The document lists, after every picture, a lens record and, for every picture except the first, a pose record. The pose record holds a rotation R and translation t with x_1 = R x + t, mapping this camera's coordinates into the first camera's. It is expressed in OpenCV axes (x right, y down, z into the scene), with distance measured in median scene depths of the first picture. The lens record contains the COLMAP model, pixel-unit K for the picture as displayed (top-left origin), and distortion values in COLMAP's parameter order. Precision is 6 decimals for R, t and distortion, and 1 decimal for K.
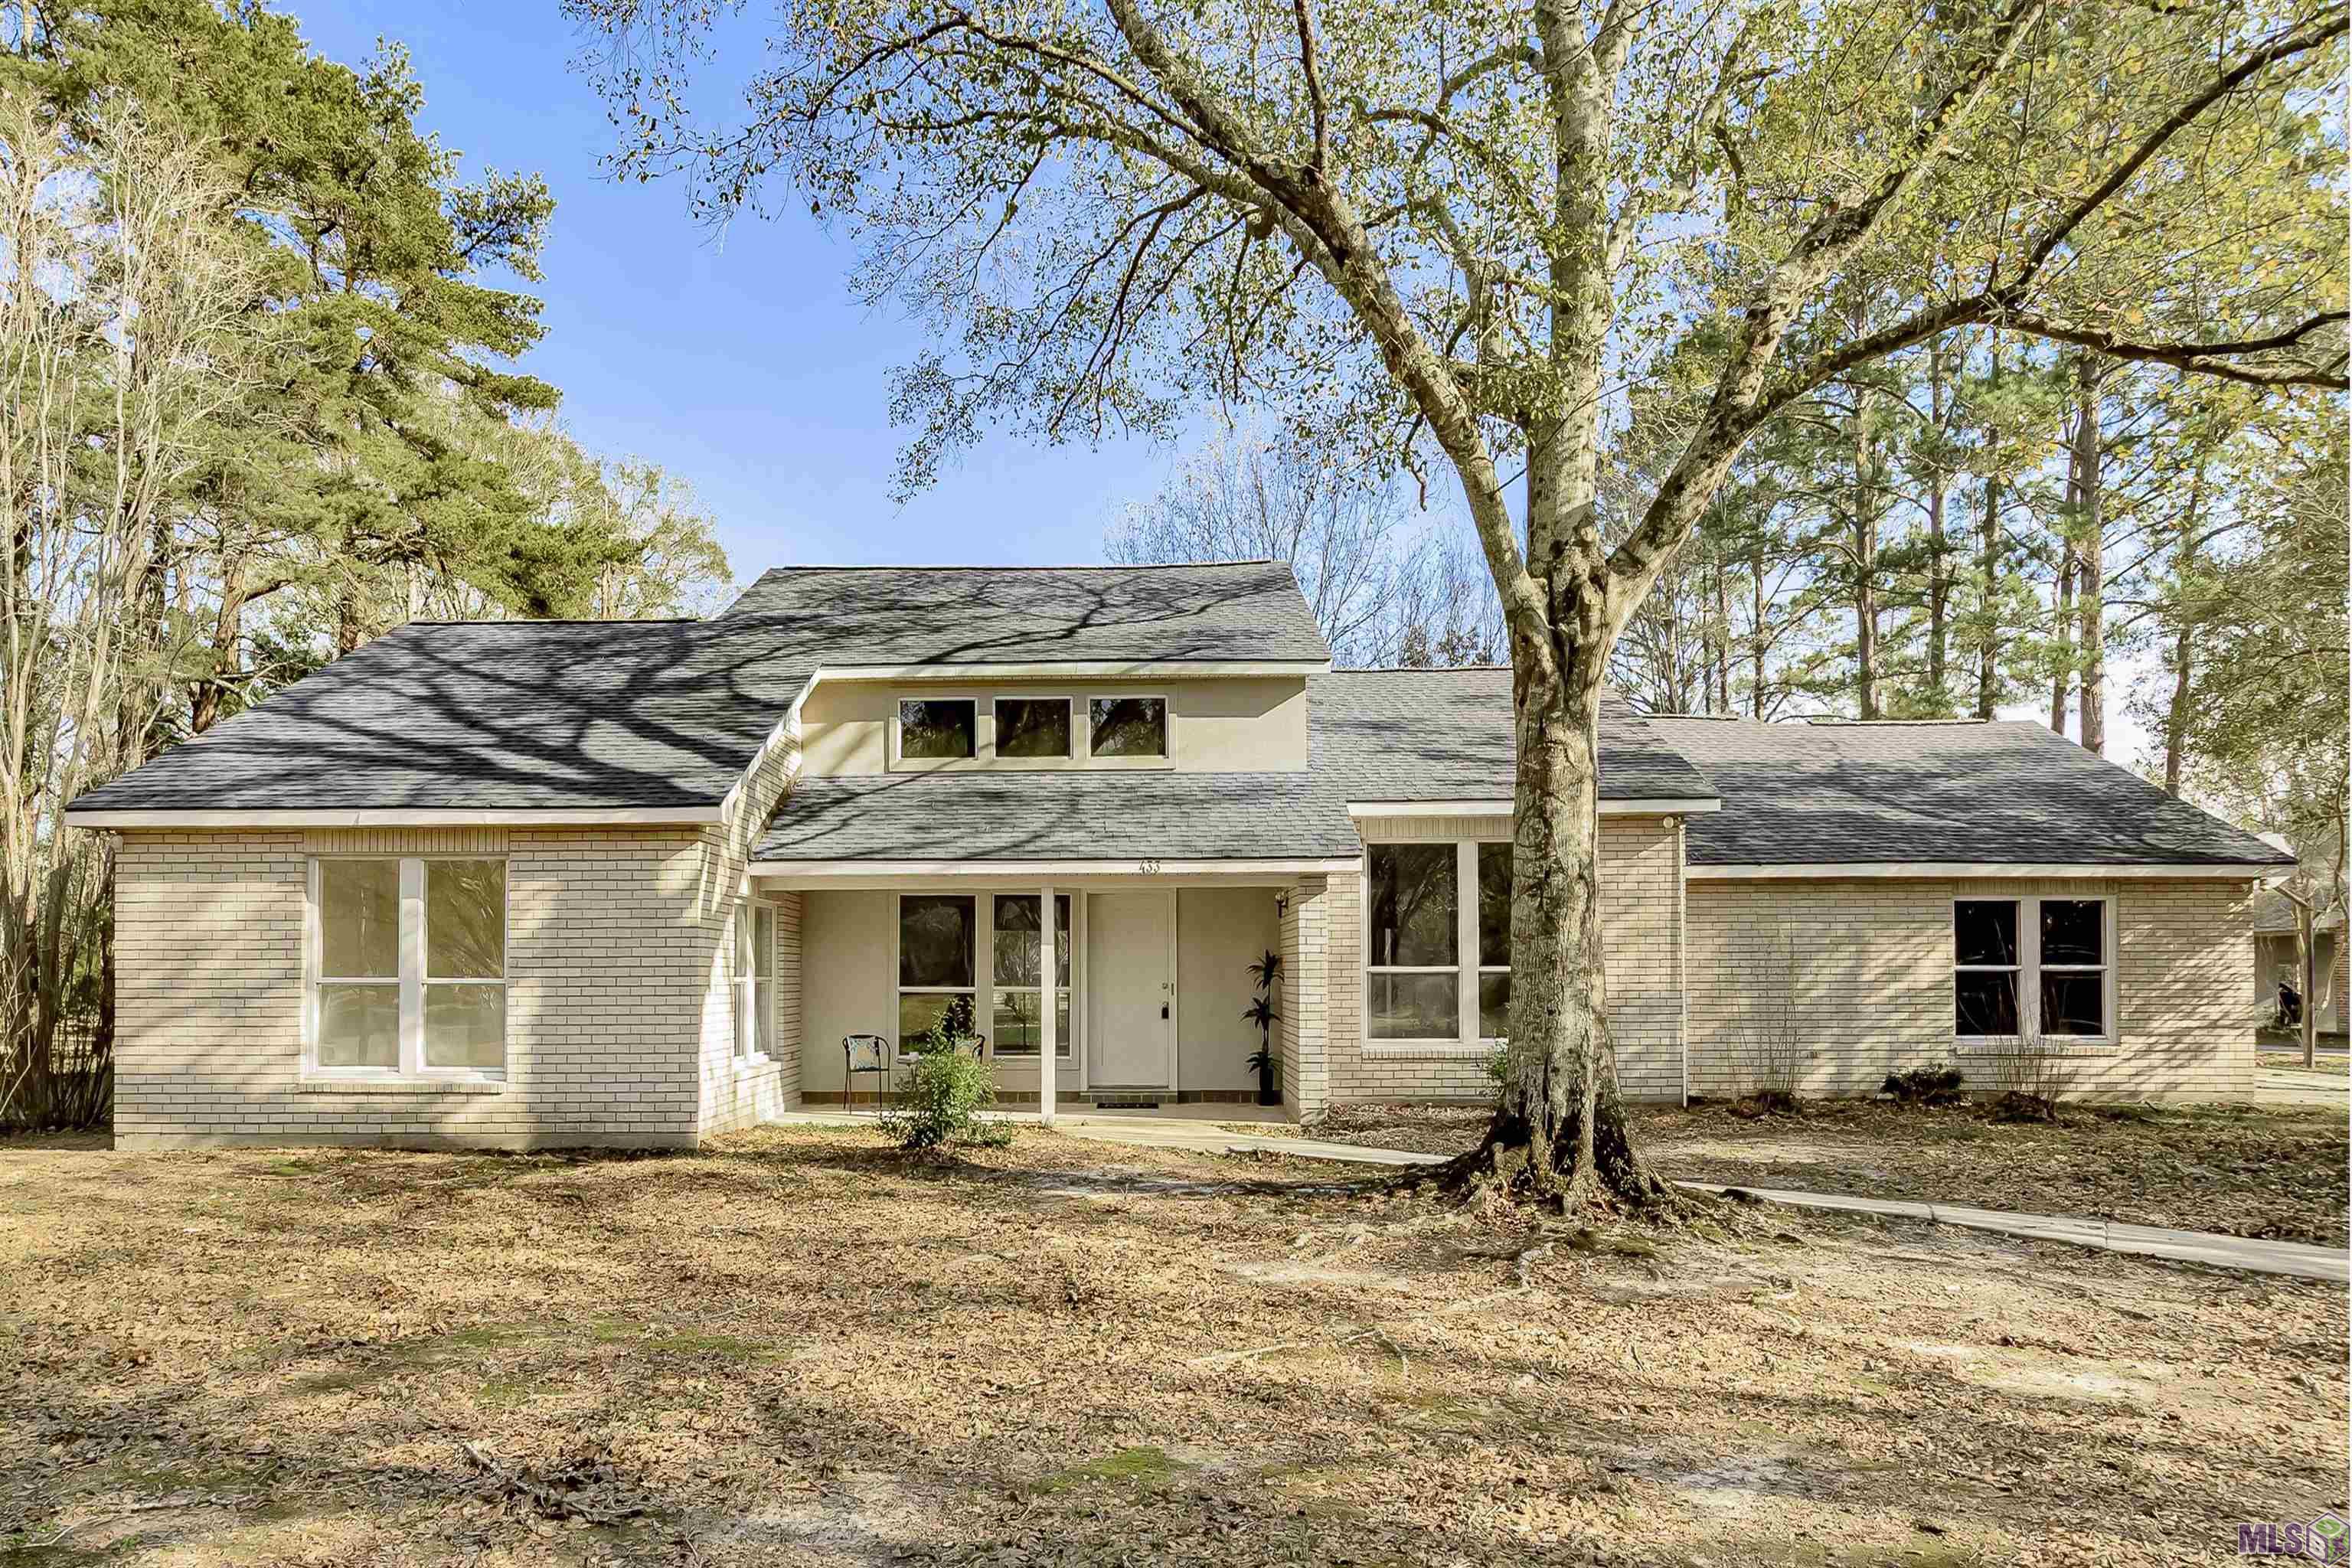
lens RADIAL K [[1175.4, 0, 1308.6], [0, 1175.4, 956.4], [0, 0, 1]] dist [-0.012322, -0.000424]
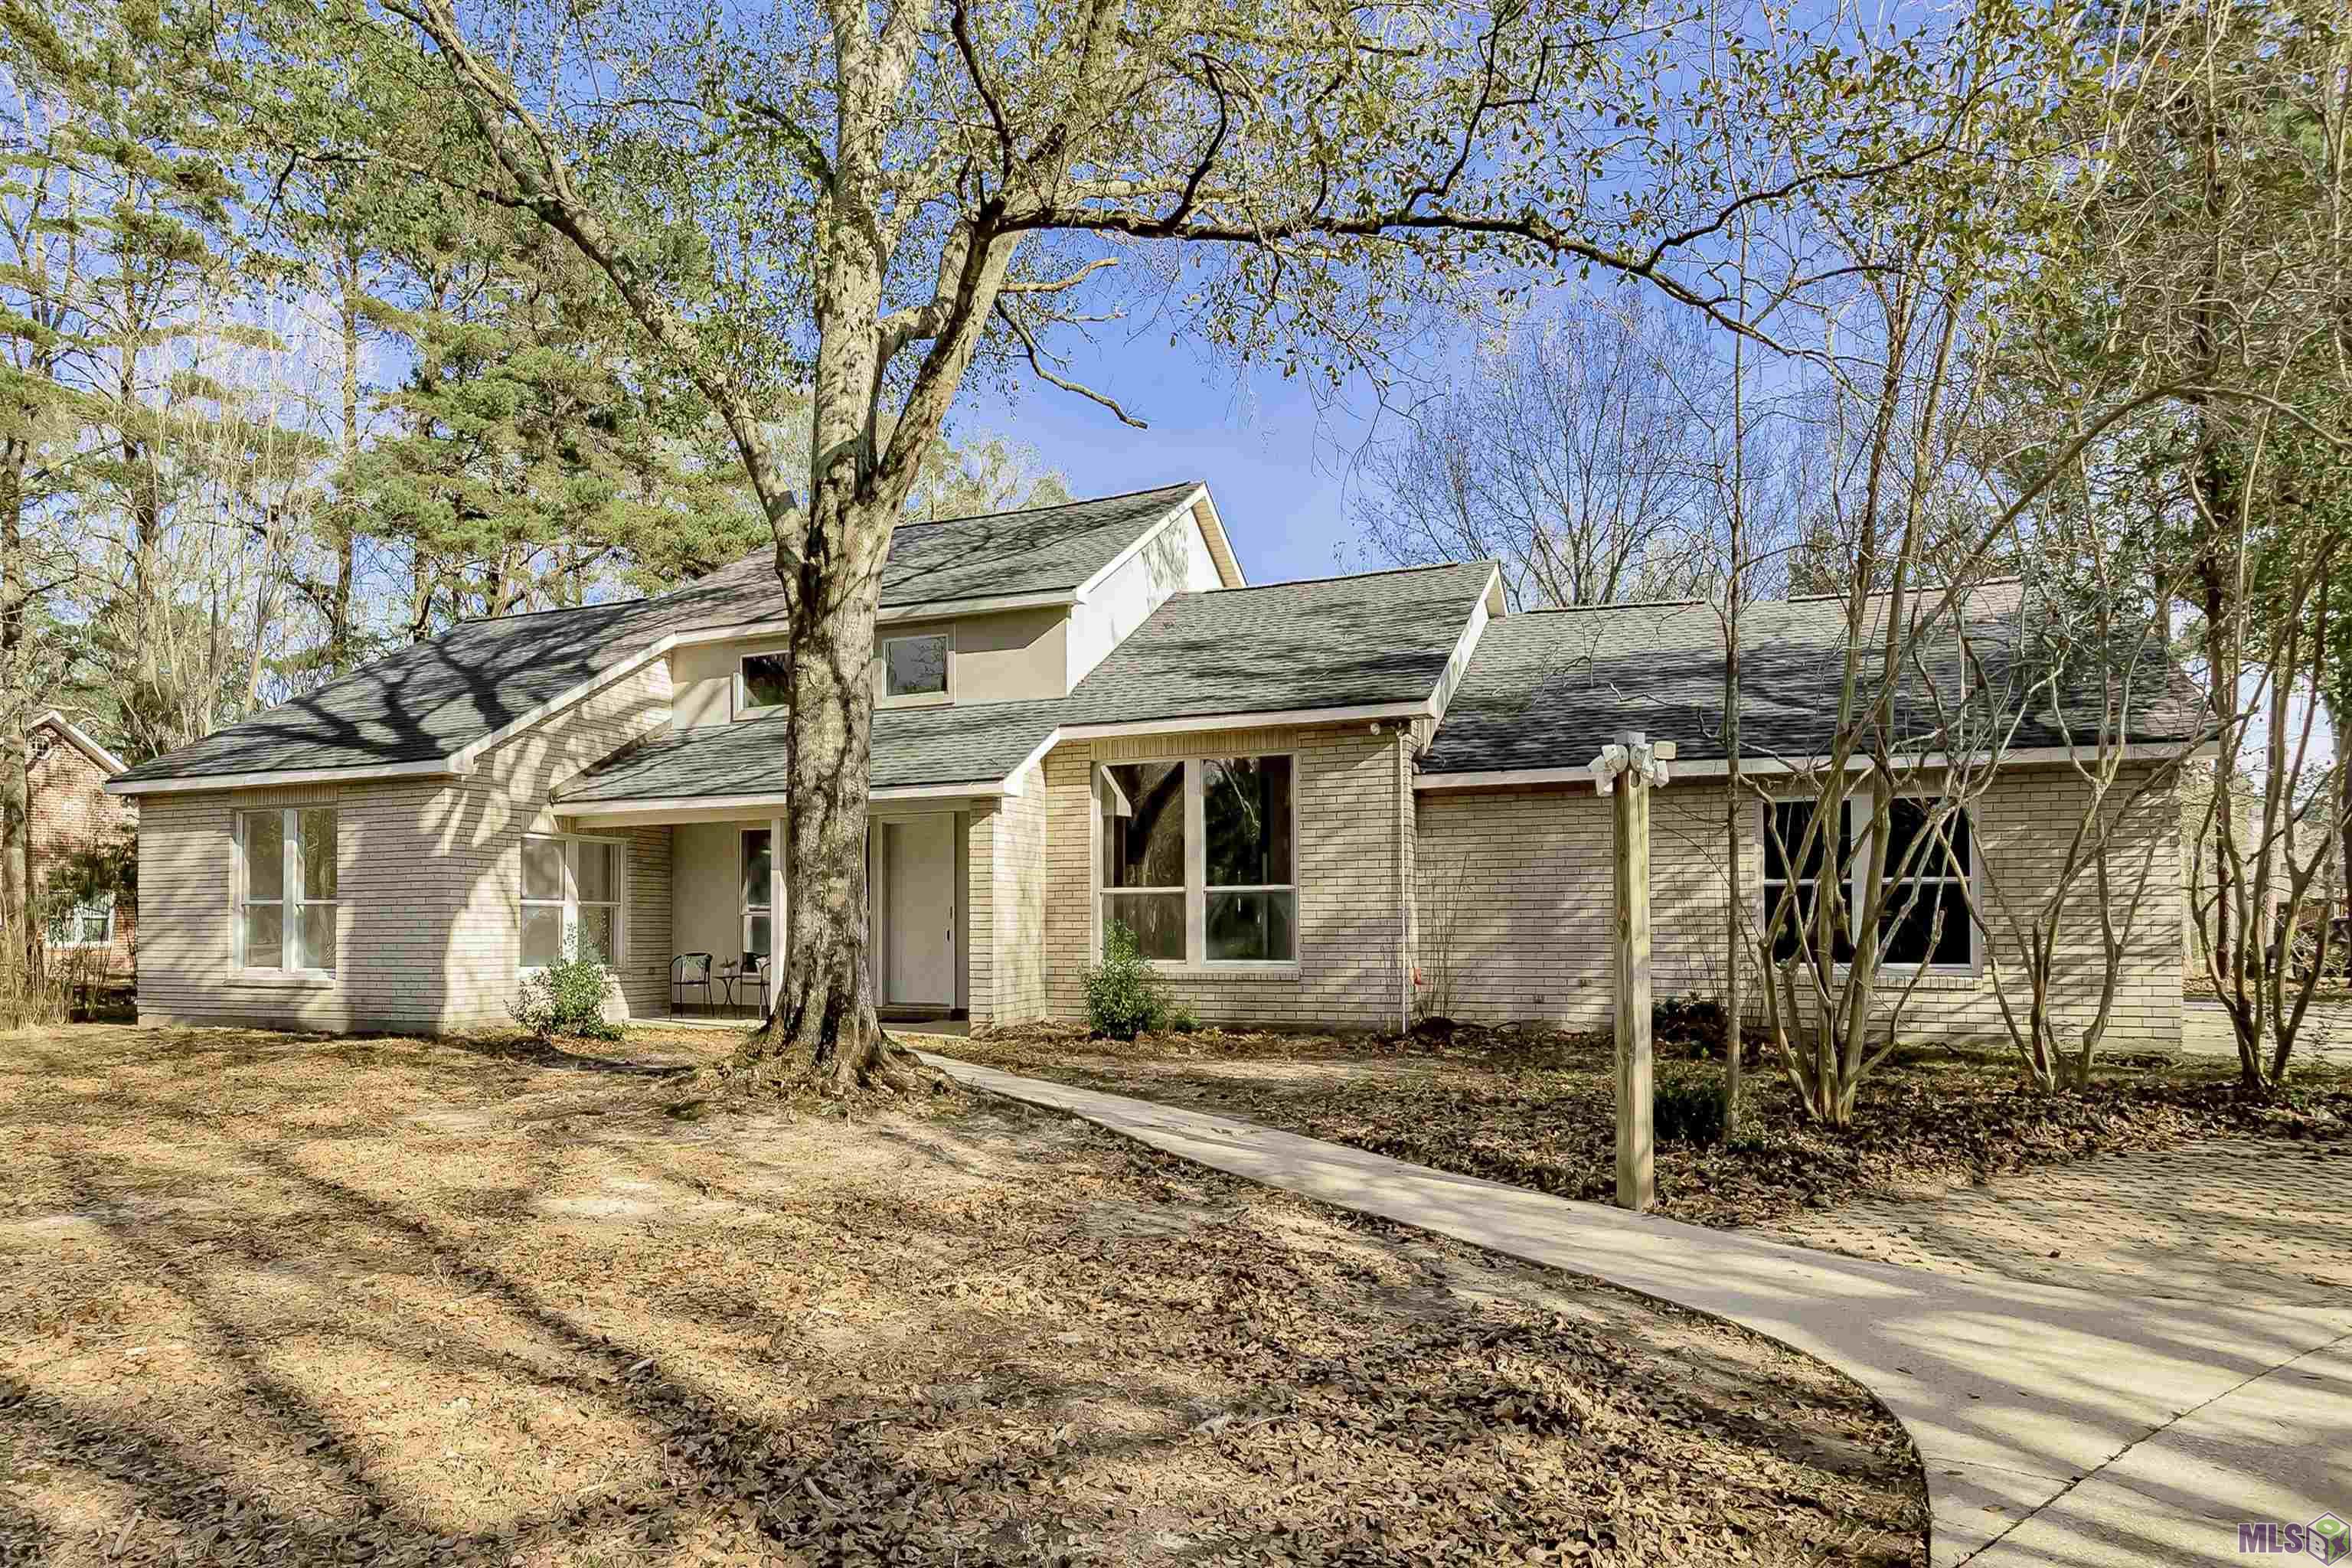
lens RADIAL K [[1268.8, 0, 1193.7], [0, 1268.8, 902.7], [0, 0, 1]] dist [-0.004528, -0.000162]
pose [[0.940297, -0.007993, -0.340261, 0.557245], [0.008766, 0.999961, 0.000734, 0.023715], [0.340242, -0.003673, 0.940331, 0.004692]]
